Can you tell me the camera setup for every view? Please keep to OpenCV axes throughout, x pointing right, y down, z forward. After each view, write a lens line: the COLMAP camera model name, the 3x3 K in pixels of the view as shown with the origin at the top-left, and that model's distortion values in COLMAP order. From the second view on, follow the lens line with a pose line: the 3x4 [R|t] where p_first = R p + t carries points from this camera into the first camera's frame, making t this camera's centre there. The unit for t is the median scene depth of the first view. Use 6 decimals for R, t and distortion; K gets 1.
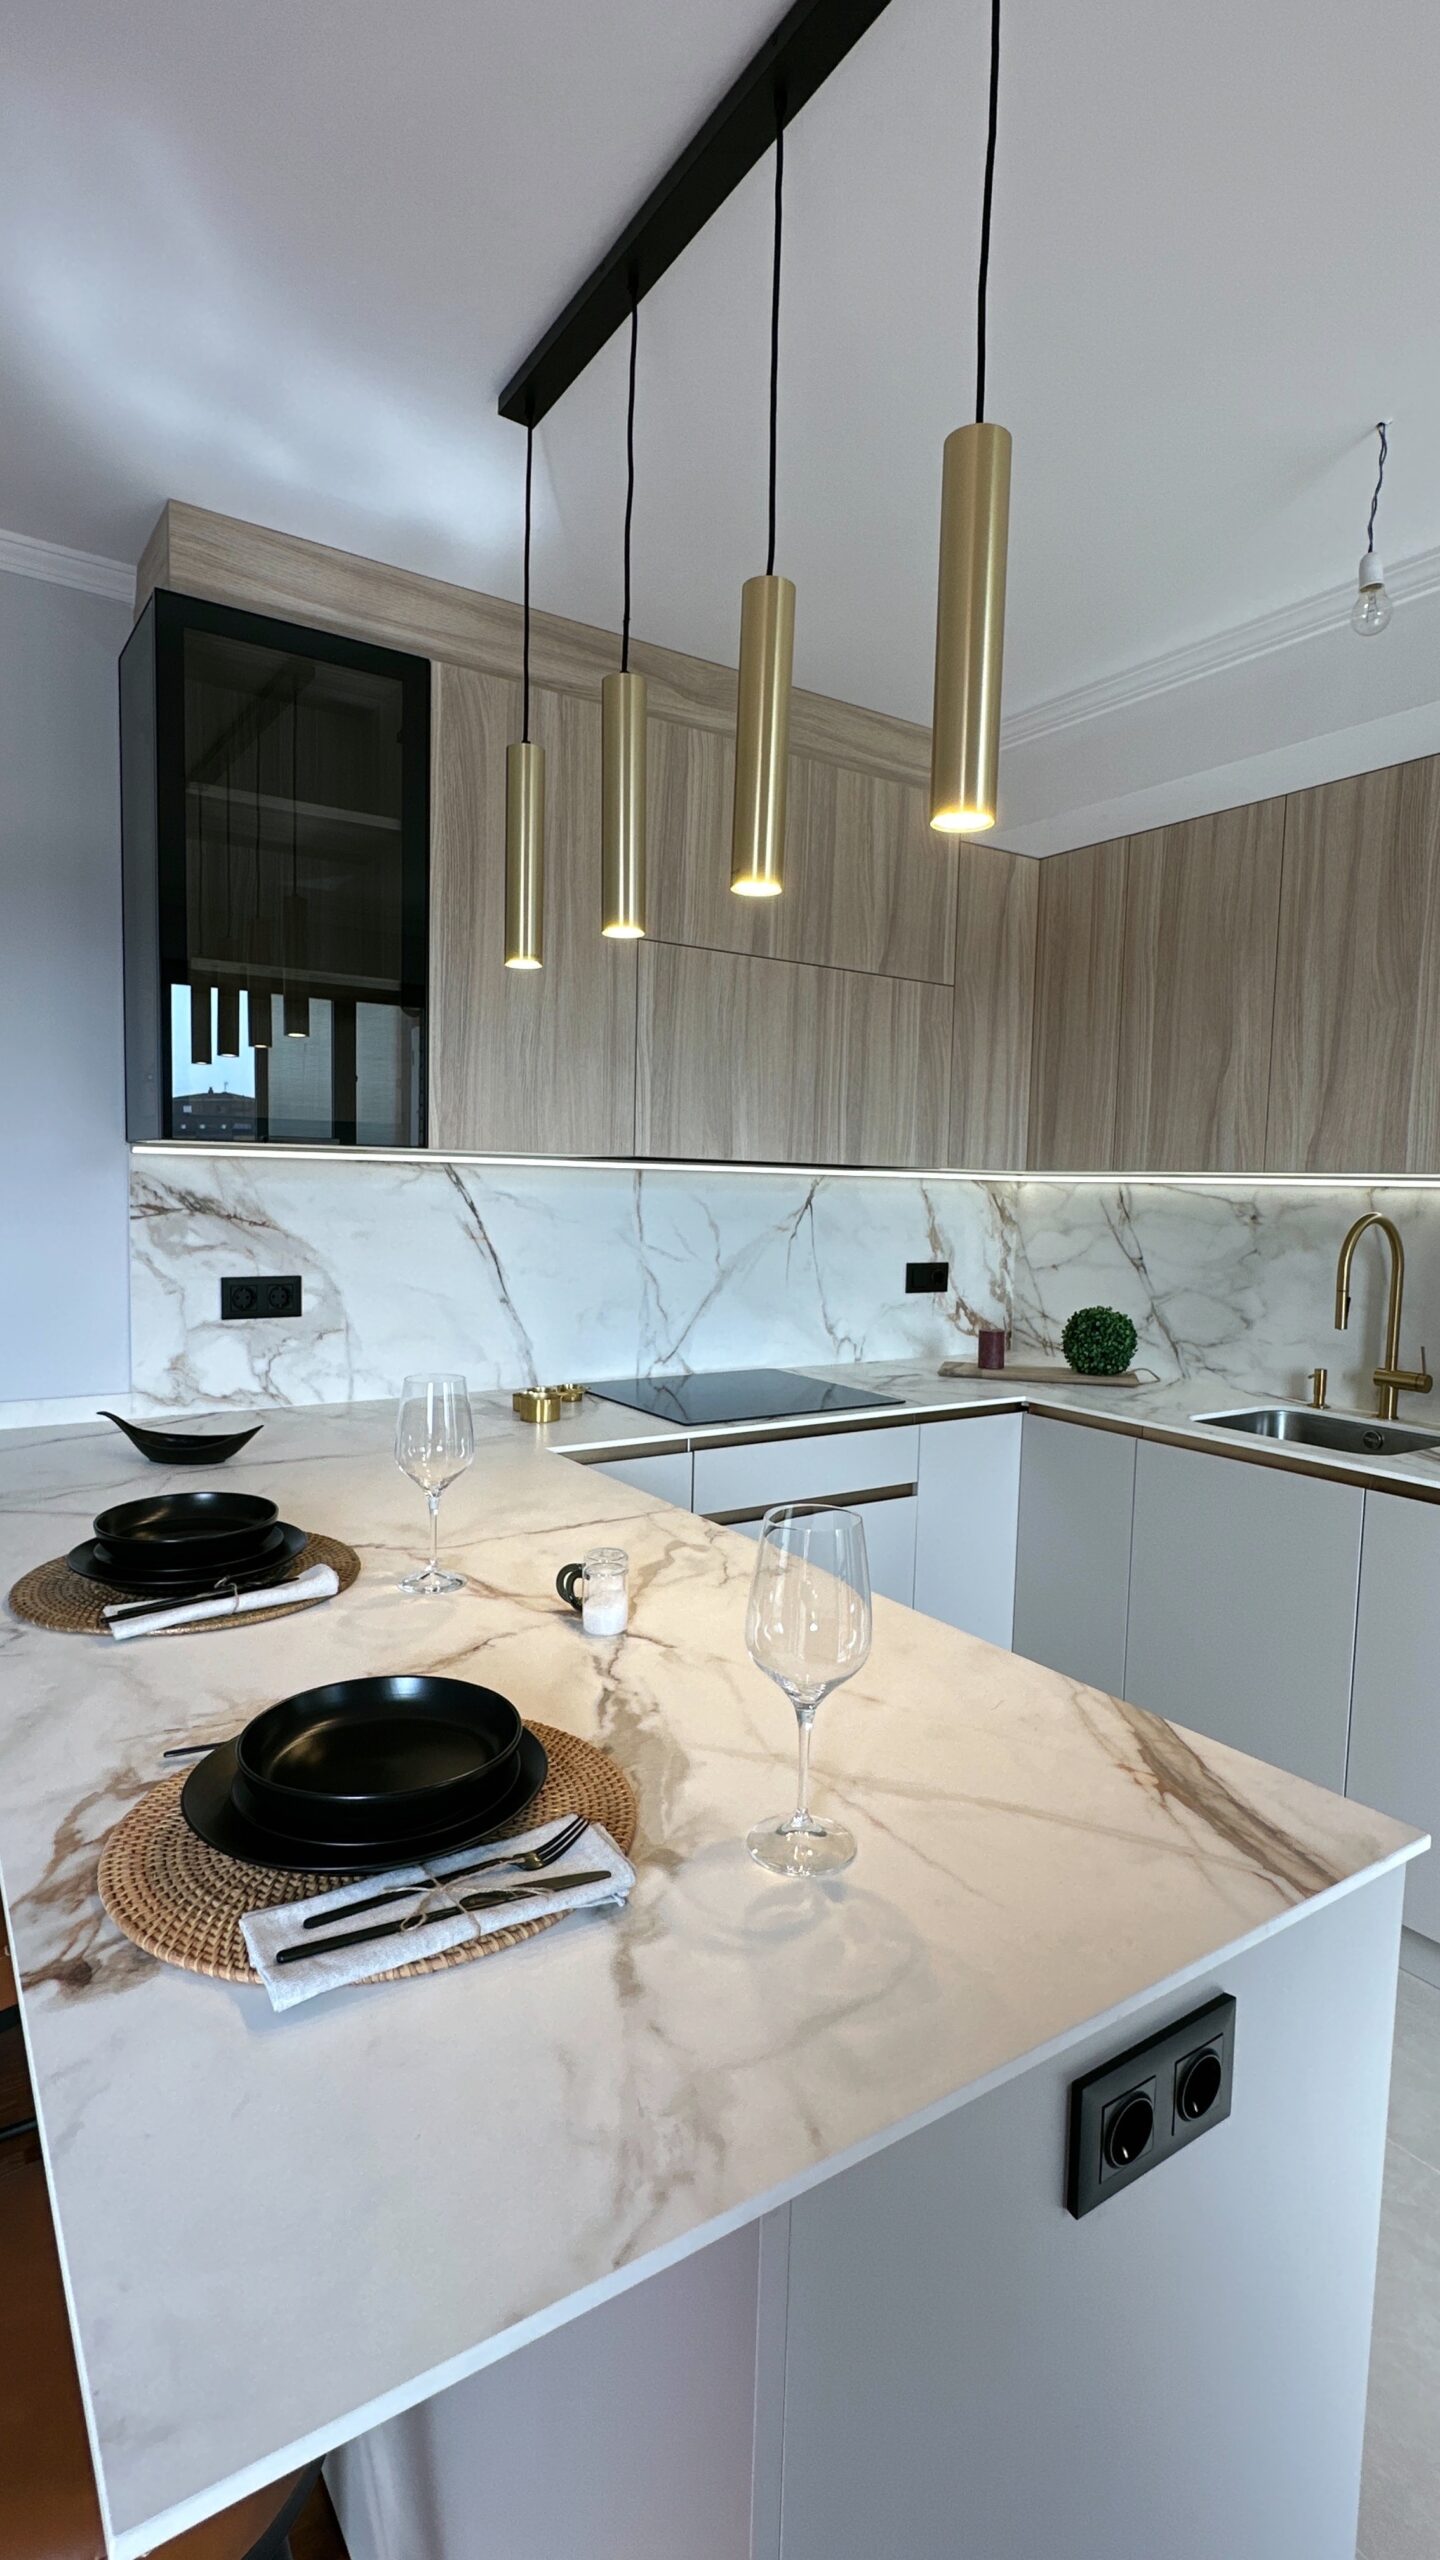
lens RADIAL K [[1237.6, 0, 720.0], [0, 1237.6, 1280.0], [0, 0, 1]] dist [-0.001857, -0.000394]
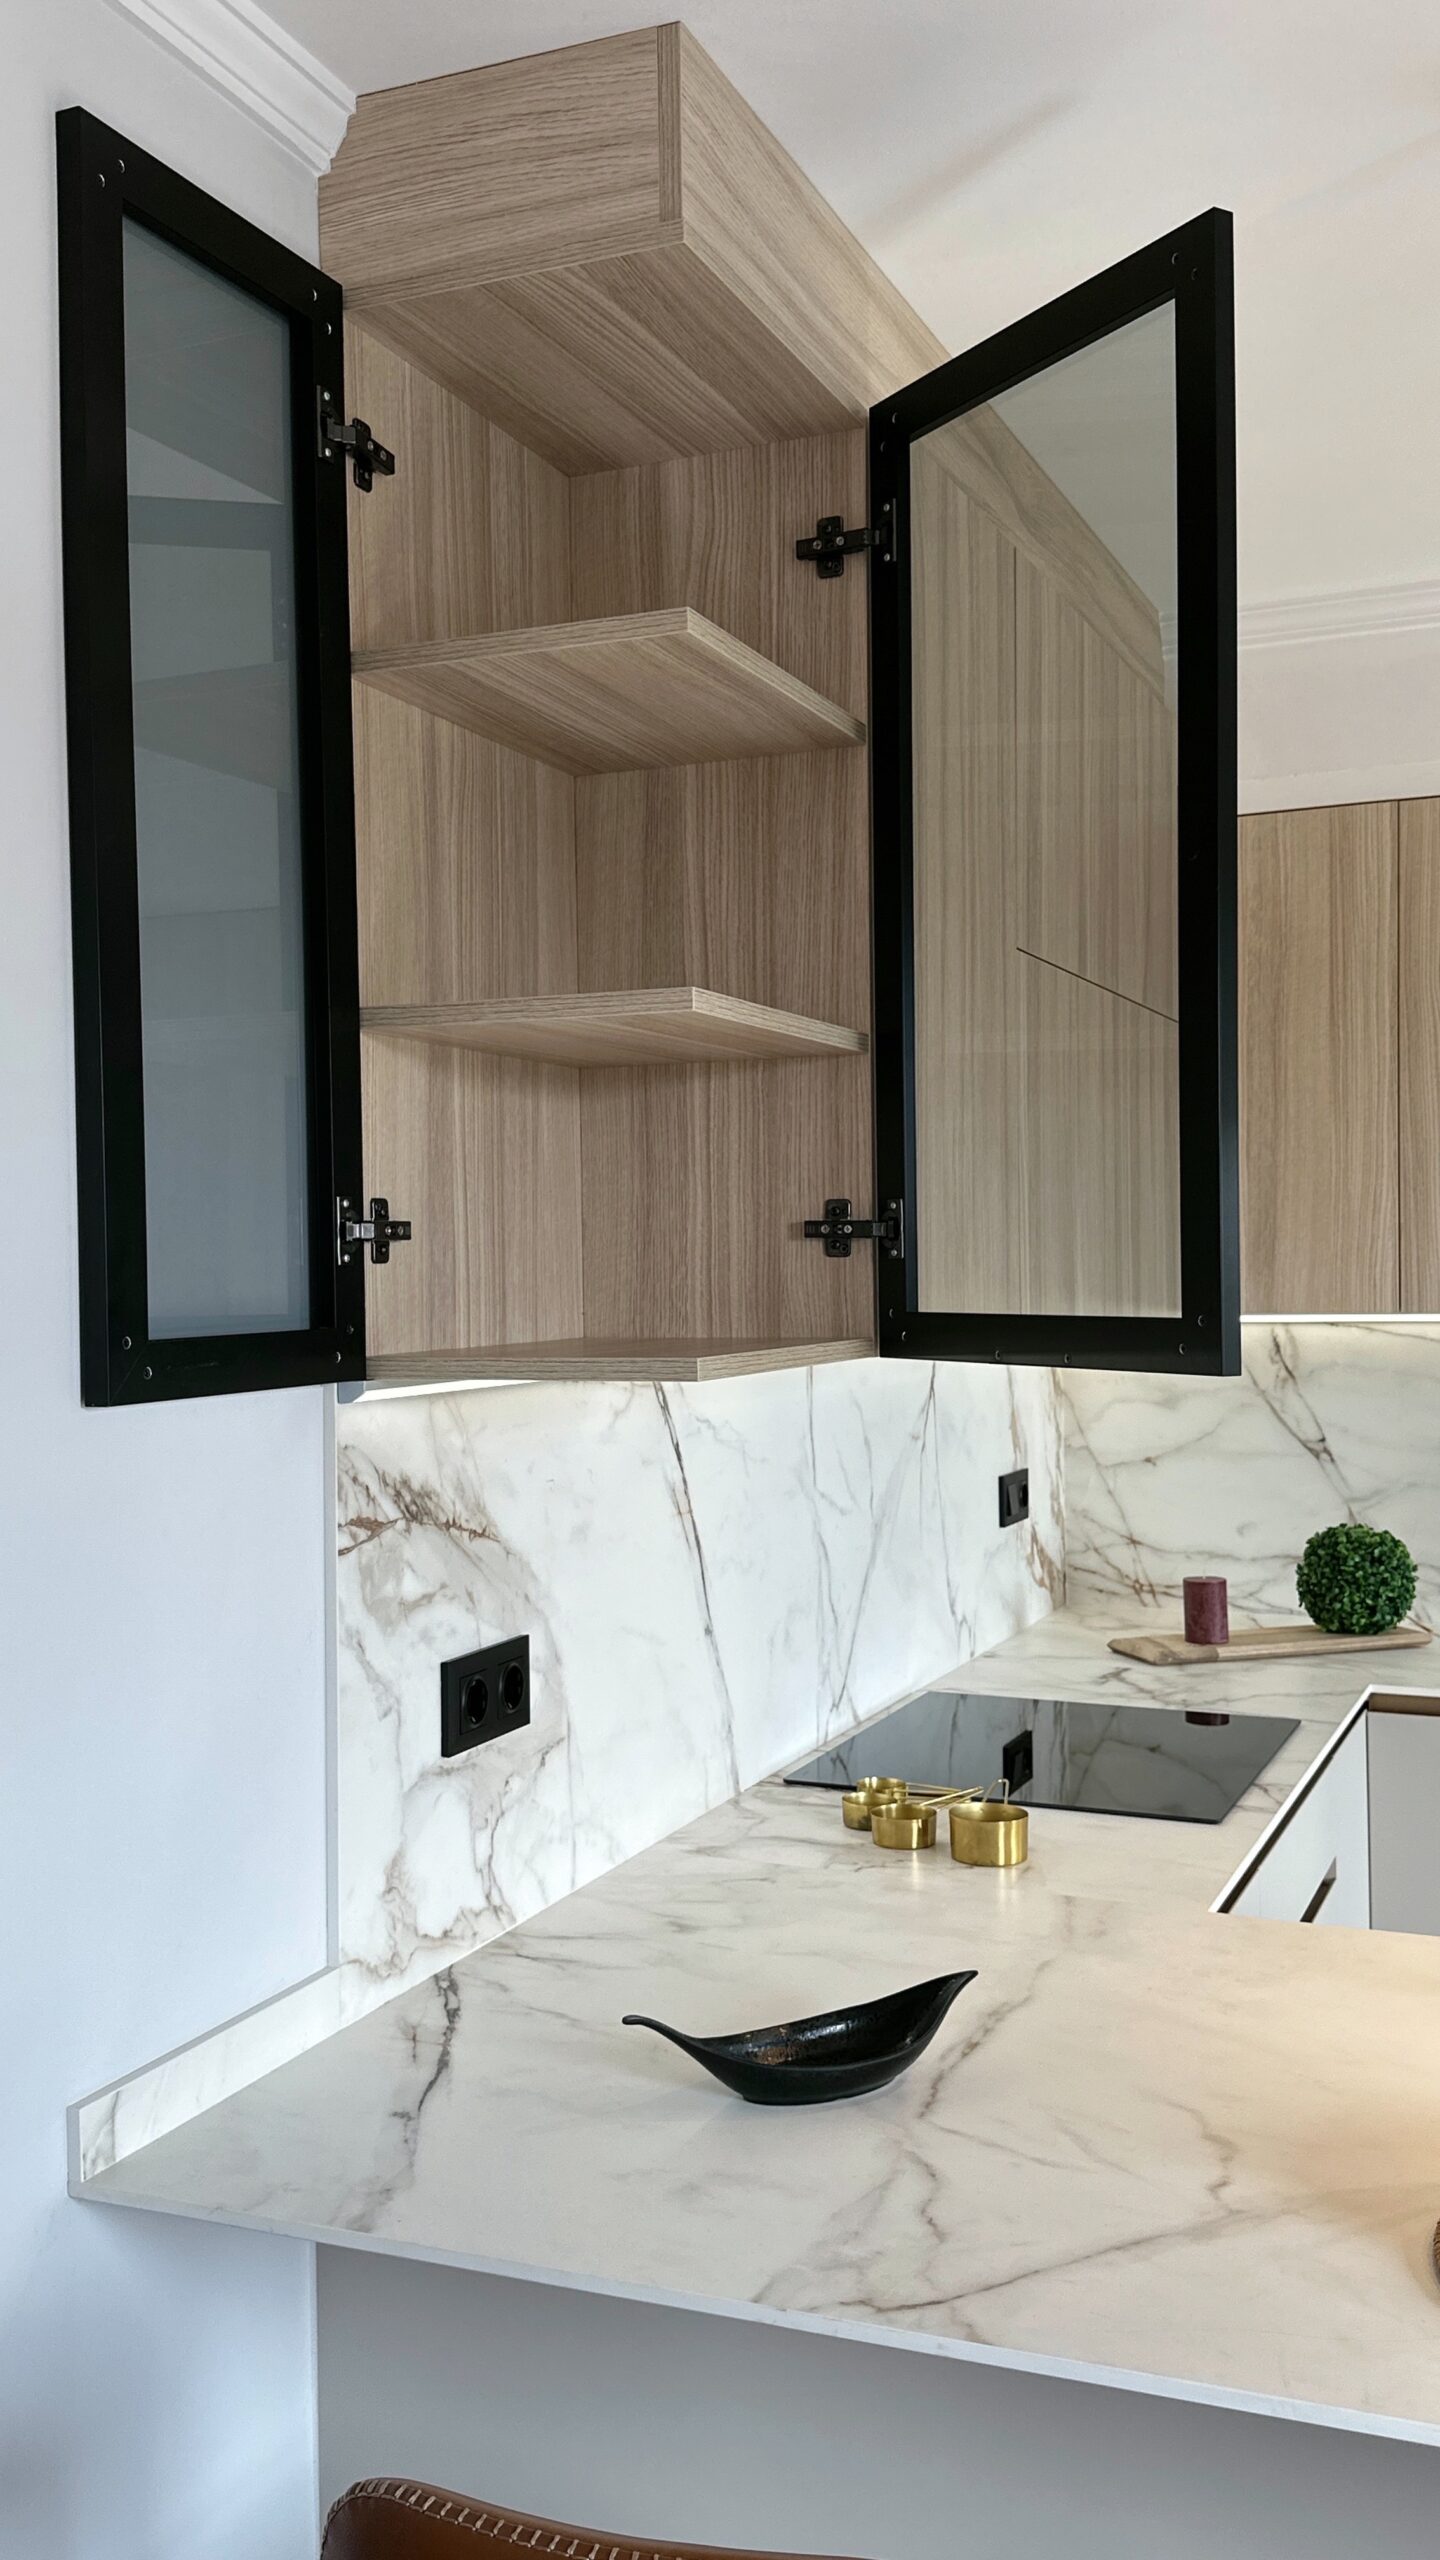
lens RADIAL K [[2263.5, 0, 720.0], [0, 2263.5, 1280.0], [0, 0, 1]] dist [0.147449, -0.159170]
pose [[0.833471, -0.038558, 0.551217, -0.684559], [0.075295, 0.996183, -0.044167, -0.085721], [-0.547410, 0.078316, 0.833192, 0.217760]]
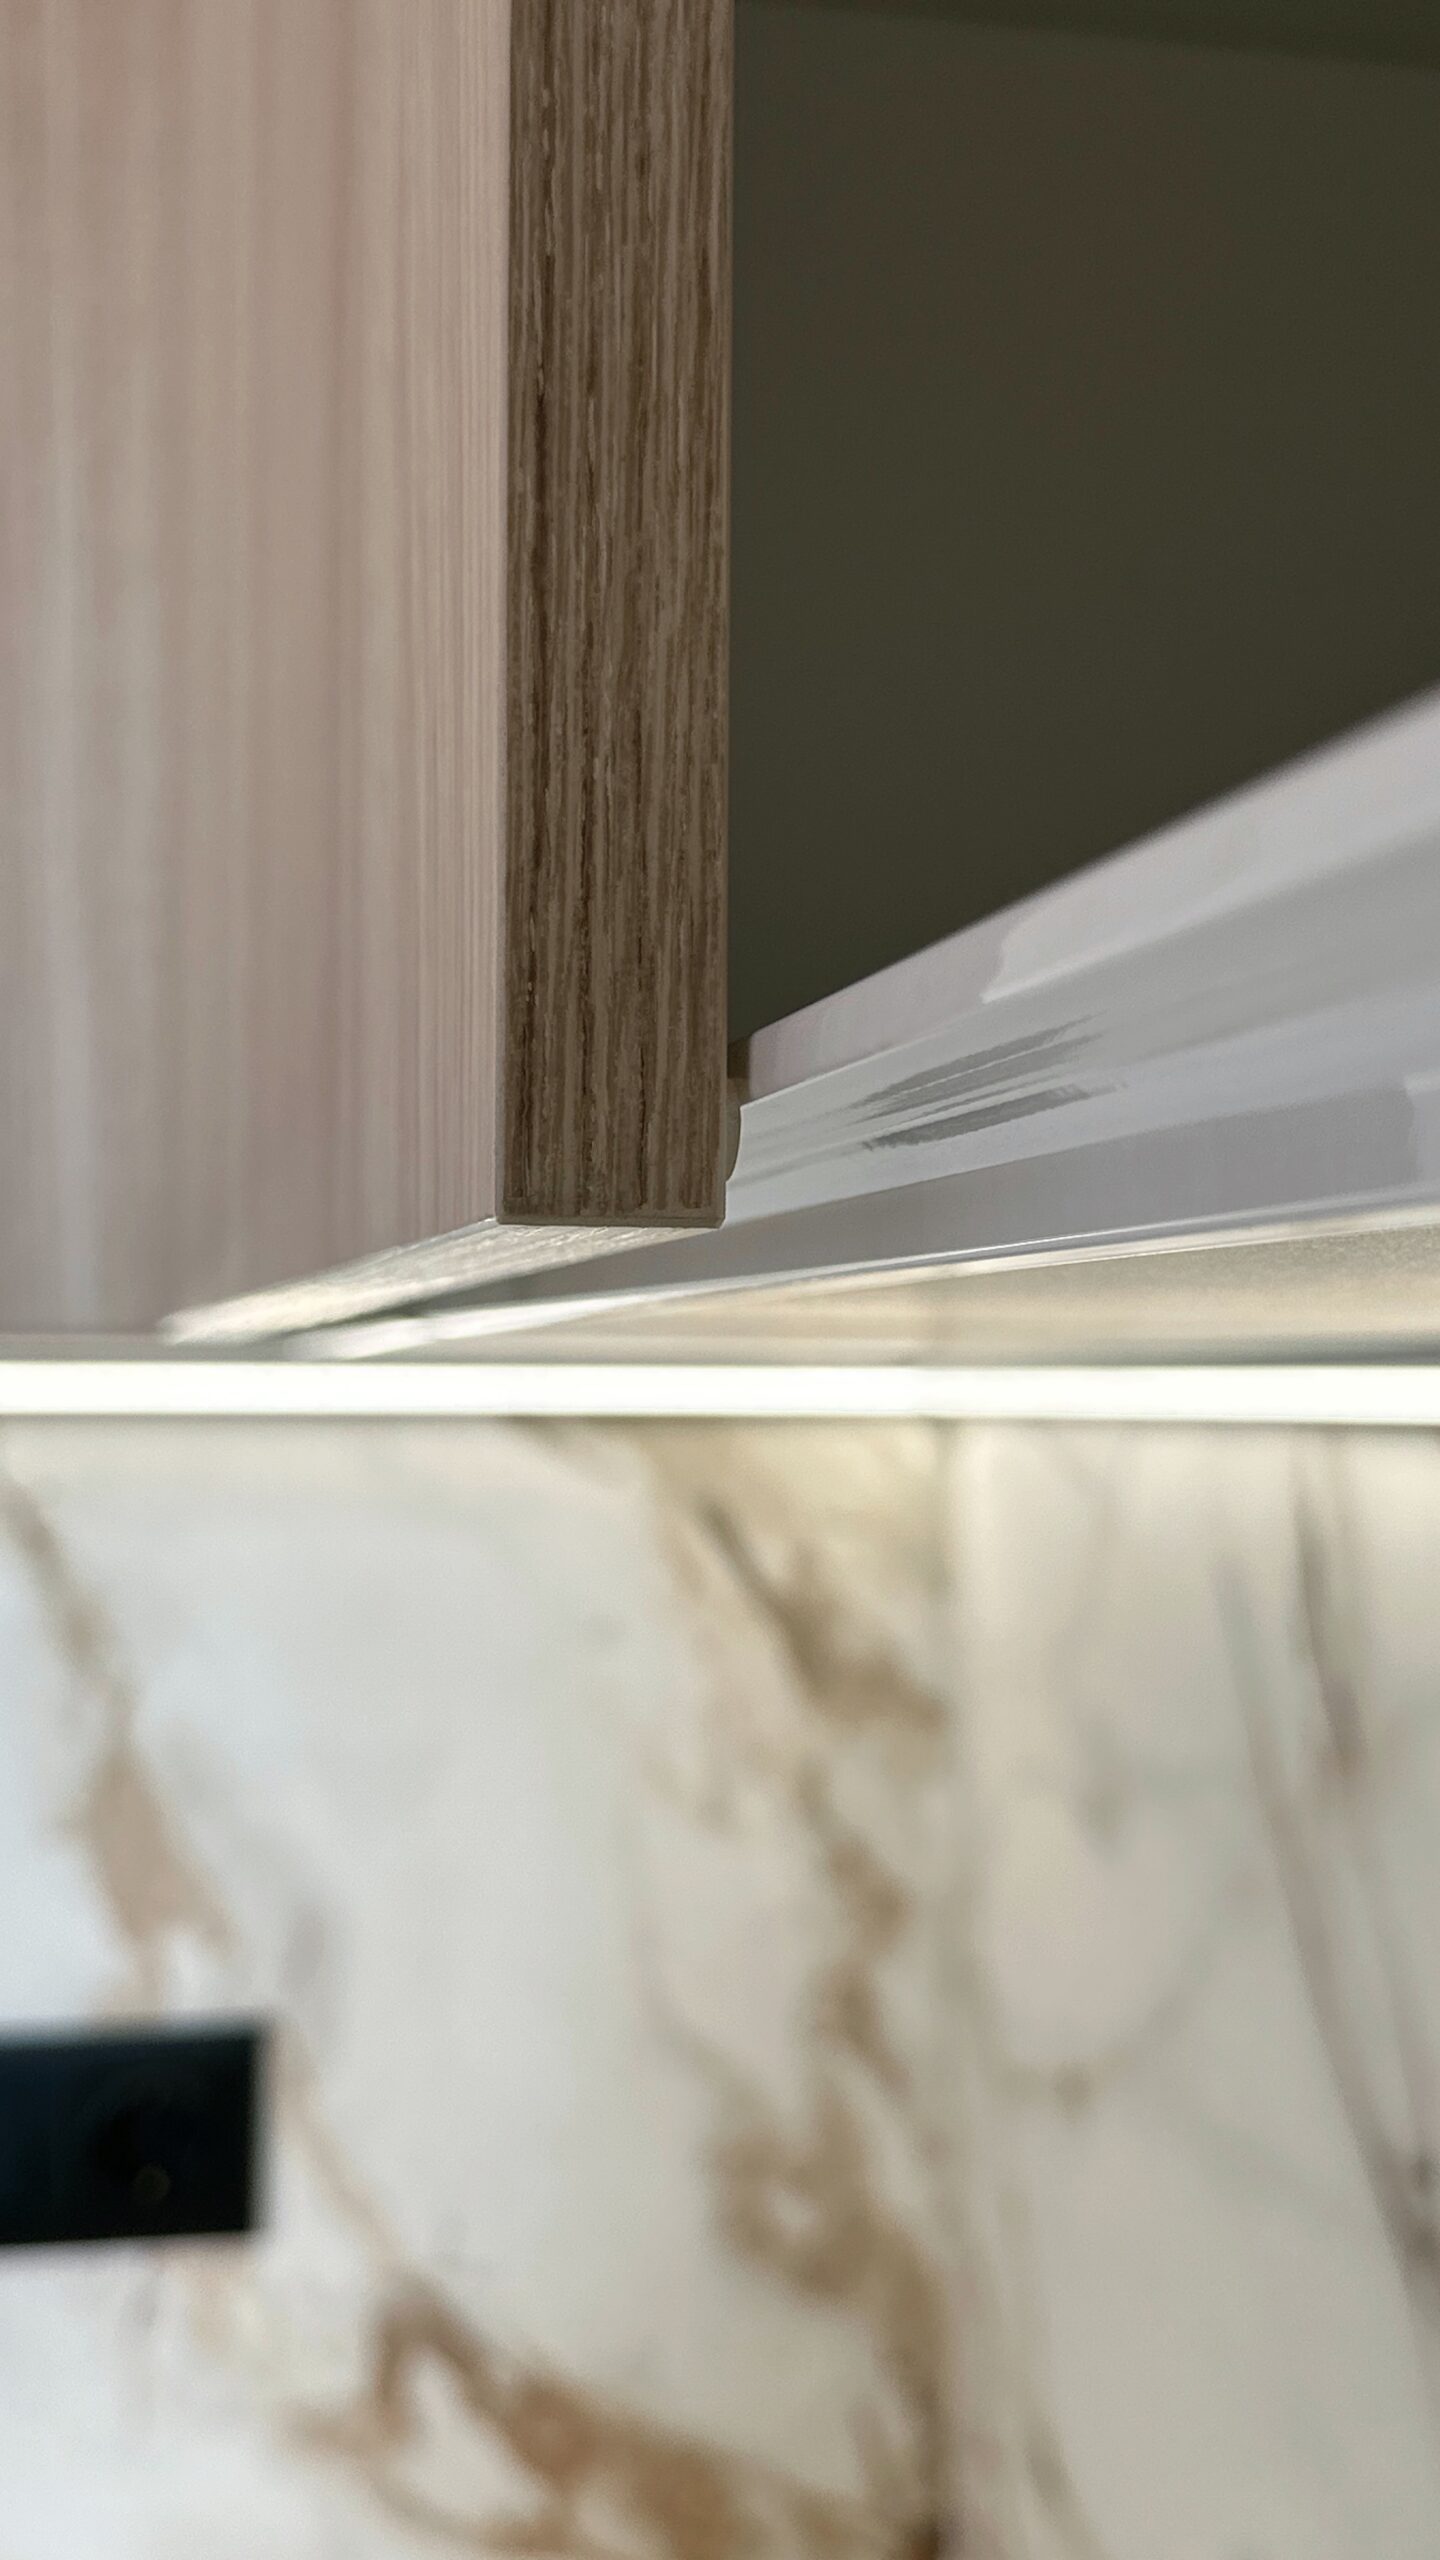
lens RADIAL K [[3116.1, 0, 720.0], [0, 3116.1, 1280.0], [0, 0, 1]] dist [0.088348, -0.001879]
pose [[0.931471, -0.031190, -0.362475, 0.461441], [-0.009780, 0.993812, -0.110648, -0.073883], [0.363683, 0.106610, 0.925402, 0.887217]]
